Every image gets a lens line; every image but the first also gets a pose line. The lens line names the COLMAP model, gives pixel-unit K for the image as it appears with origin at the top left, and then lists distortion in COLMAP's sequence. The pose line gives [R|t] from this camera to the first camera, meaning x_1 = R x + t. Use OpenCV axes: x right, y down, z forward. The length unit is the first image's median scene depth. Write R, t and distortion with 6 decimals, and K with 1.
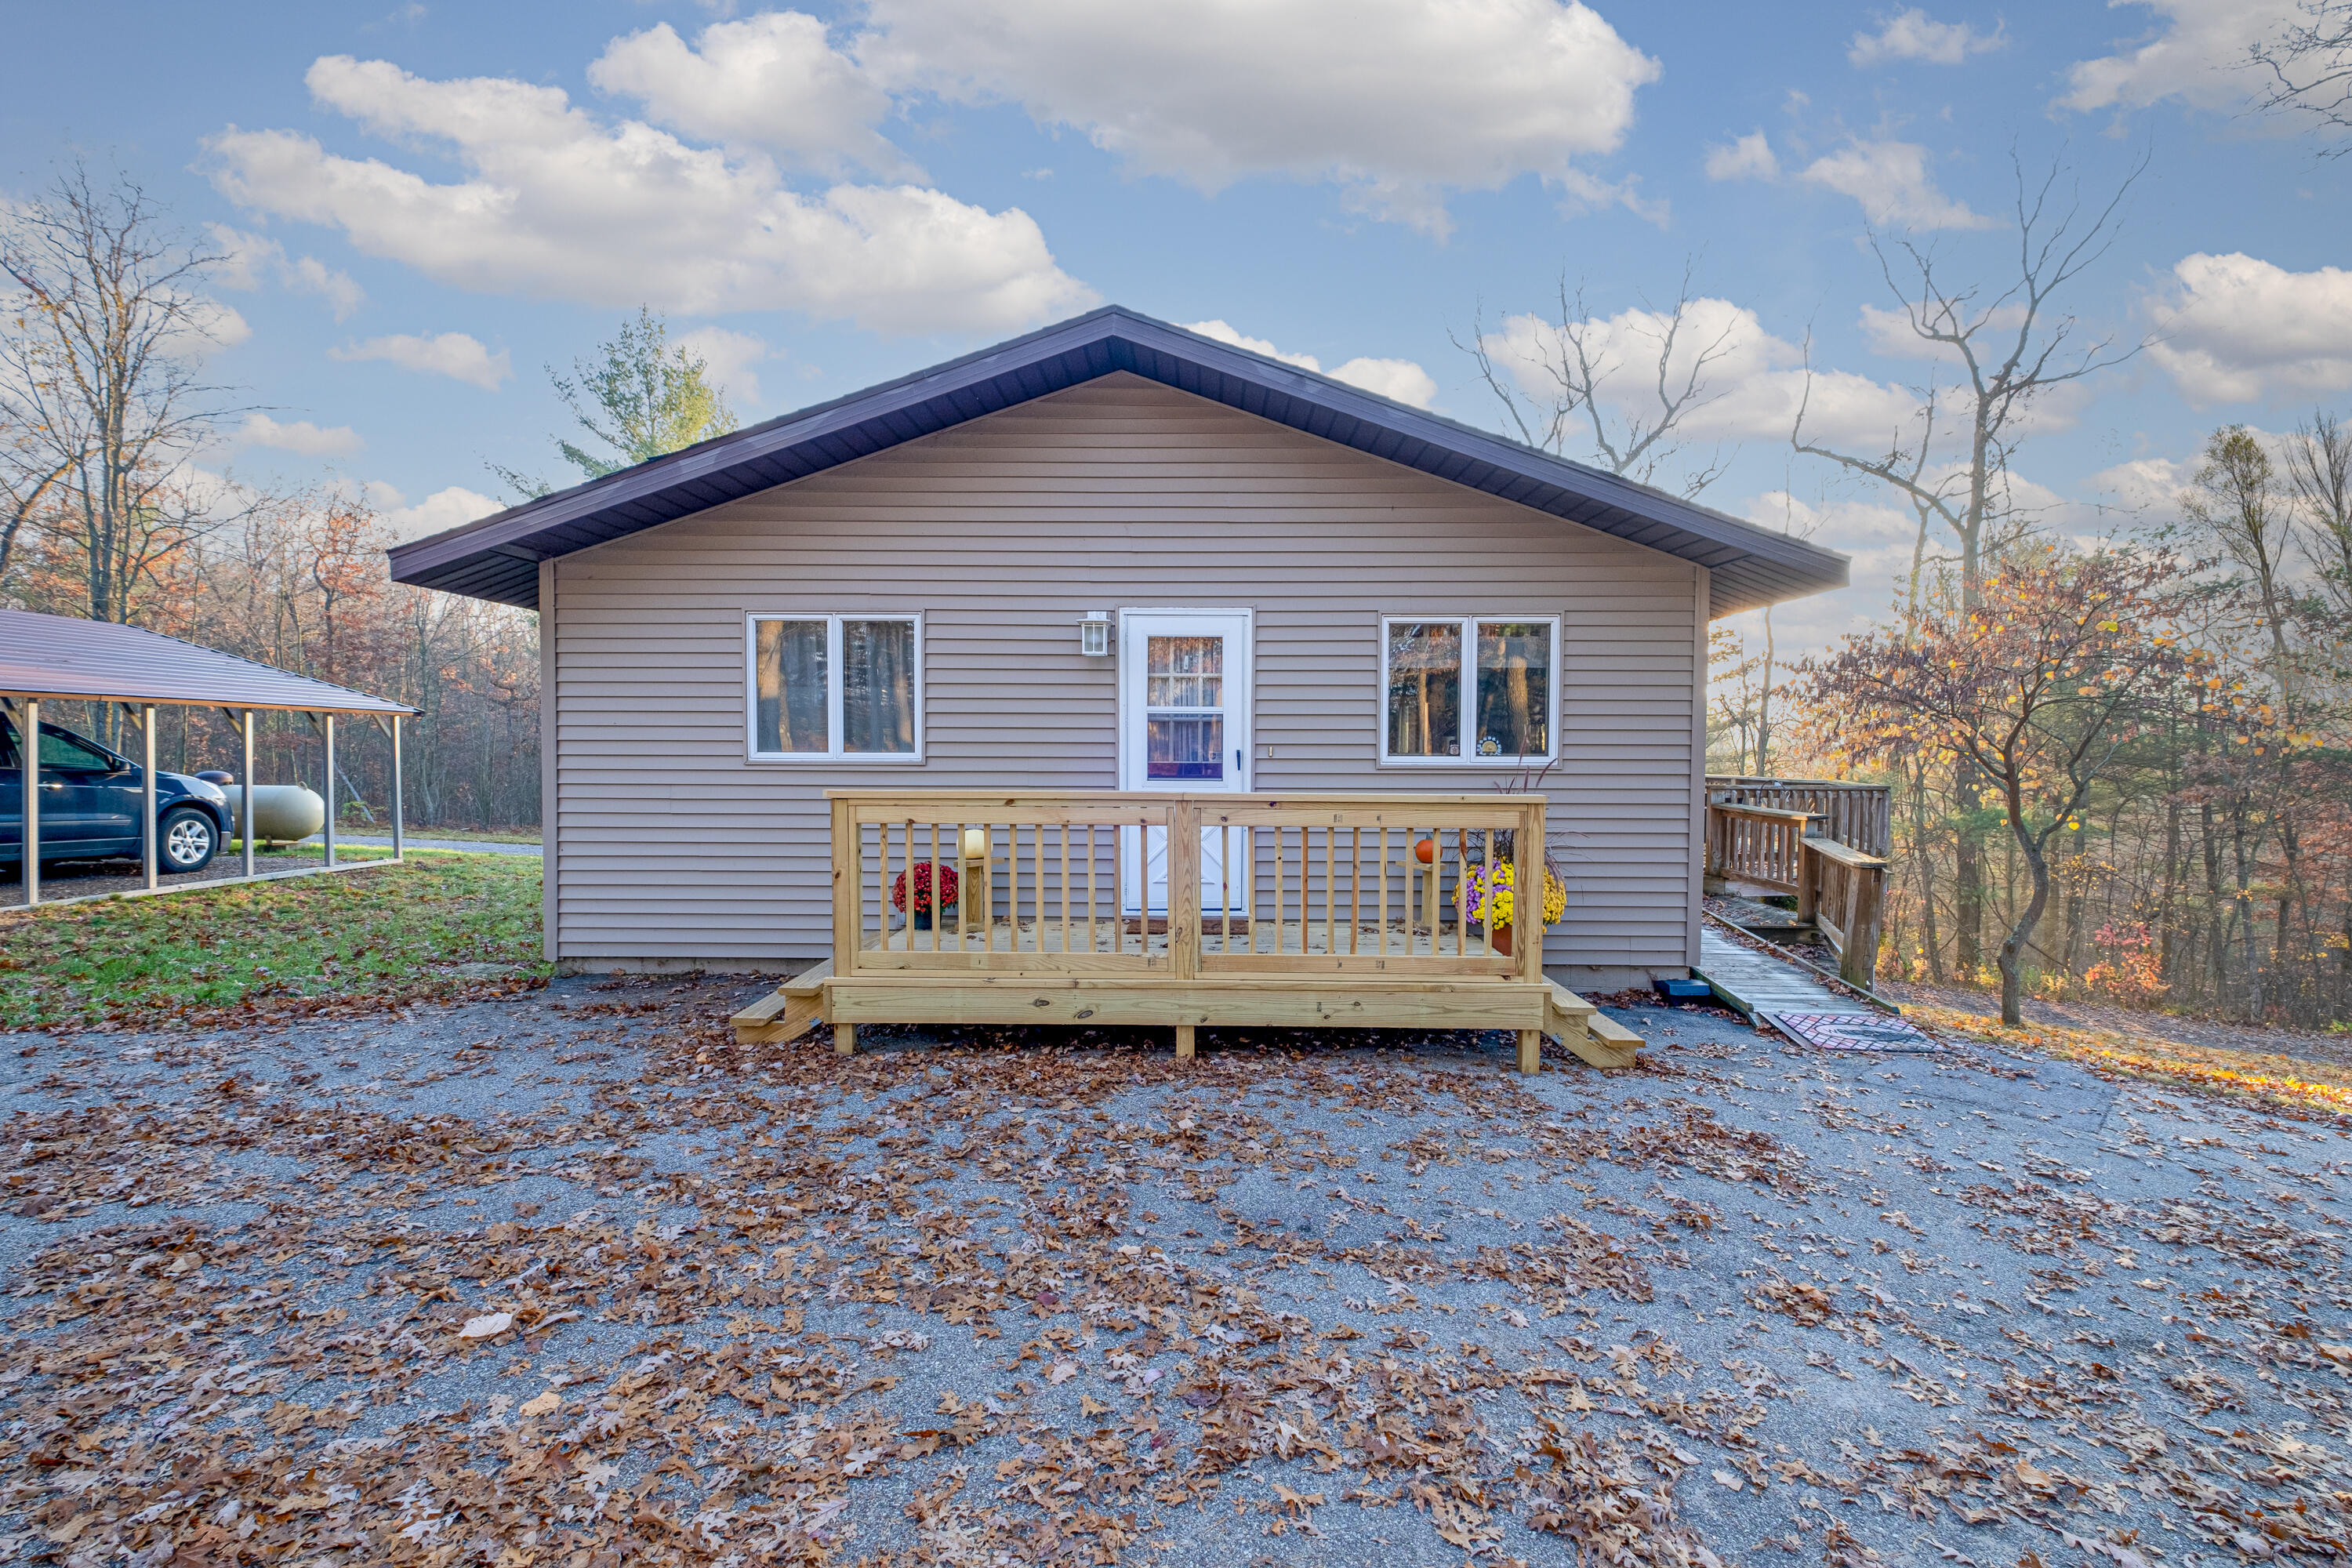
lens RADIAL K [[1007.6, 0, 1181.9], [0, 1007.6, 776.0], [0, 0, 1]] dist [0.003866, 0.000594]
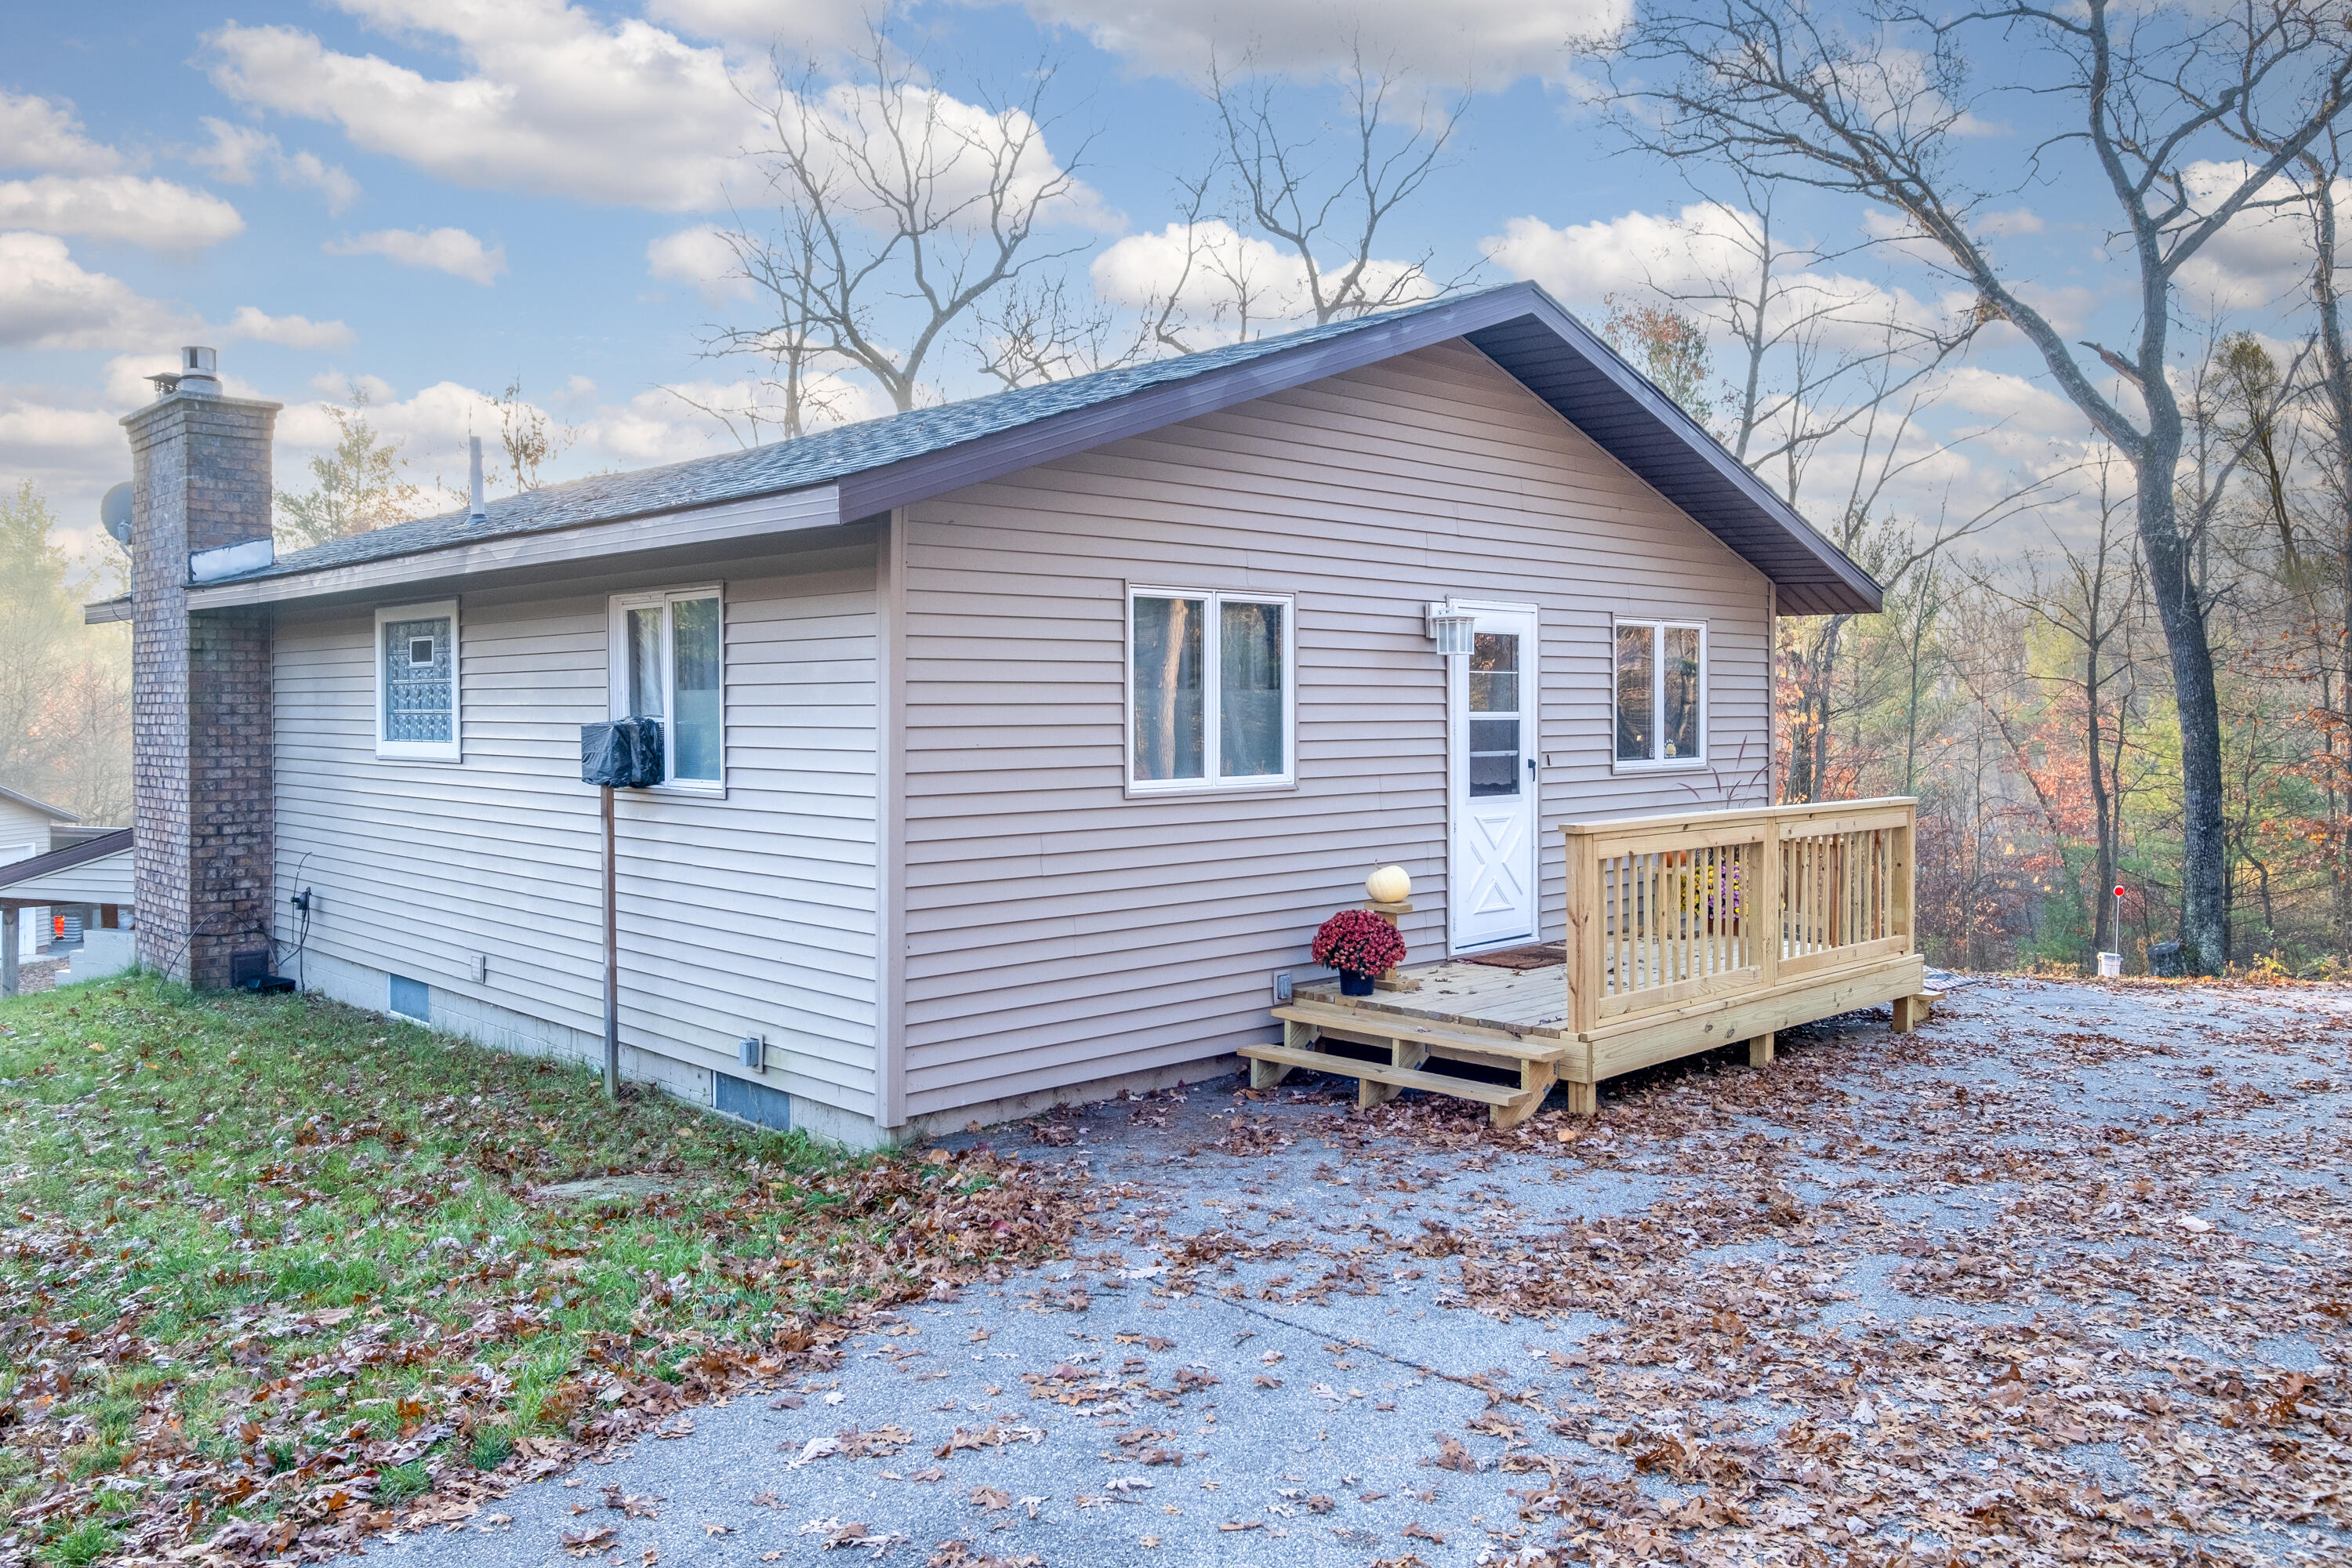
lens RADIAL K [[1758.1, 0, 1180.3], [0, 1758.1, 694.3], [0, 0, 1]] dist [0.004846, 0.005585]
pose [[0.710206, -0.001661, 0.703992, -1.285776], [0.023155, 0.999511, -0.021001, -0.058726], [-0.703613, 0.031216, 0.709897, 0.095283]]
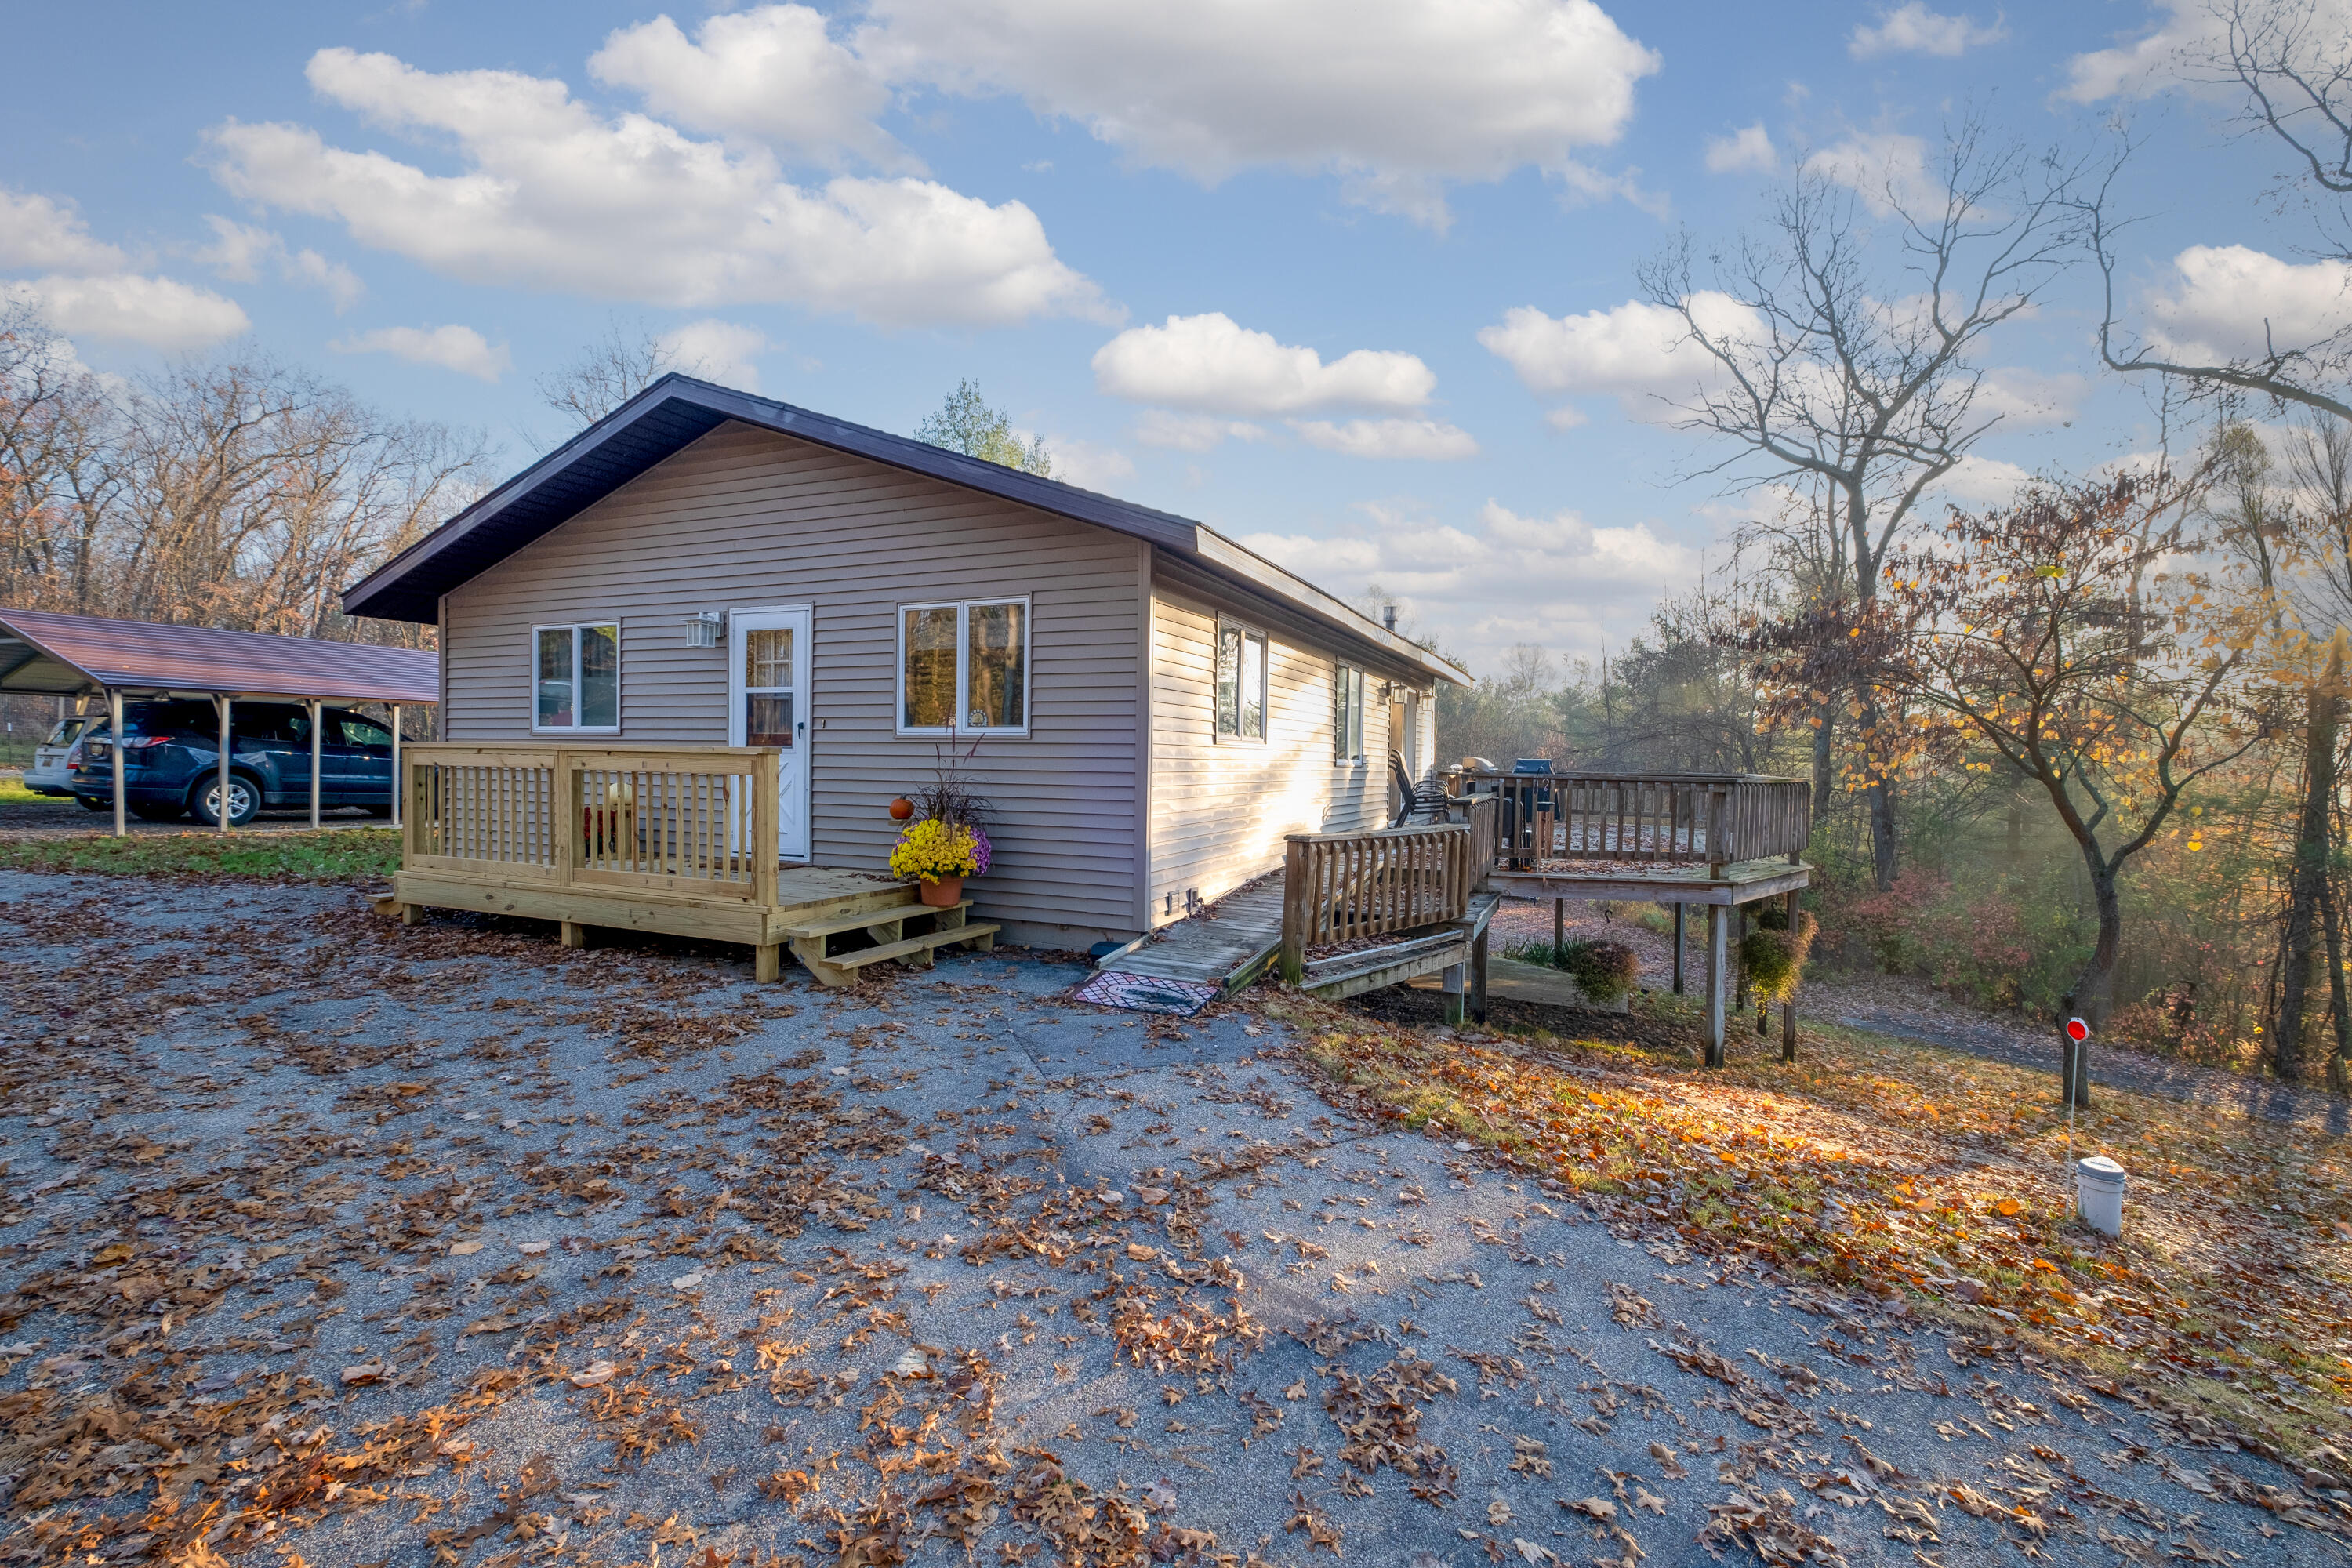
lens RADIAL K [[1007.6, 0, 1181.9], [0, 1007.6, 776.0], [0, 0, 1]] dist [0.003866, 0.000594]
pose [[0.924323, 0.013973, -0.381354, 0.917892], [-0.020141, 0.999723, -0.012186, 0.042363], [0.381078, 0.018944, 0.924349, 0.066850]]
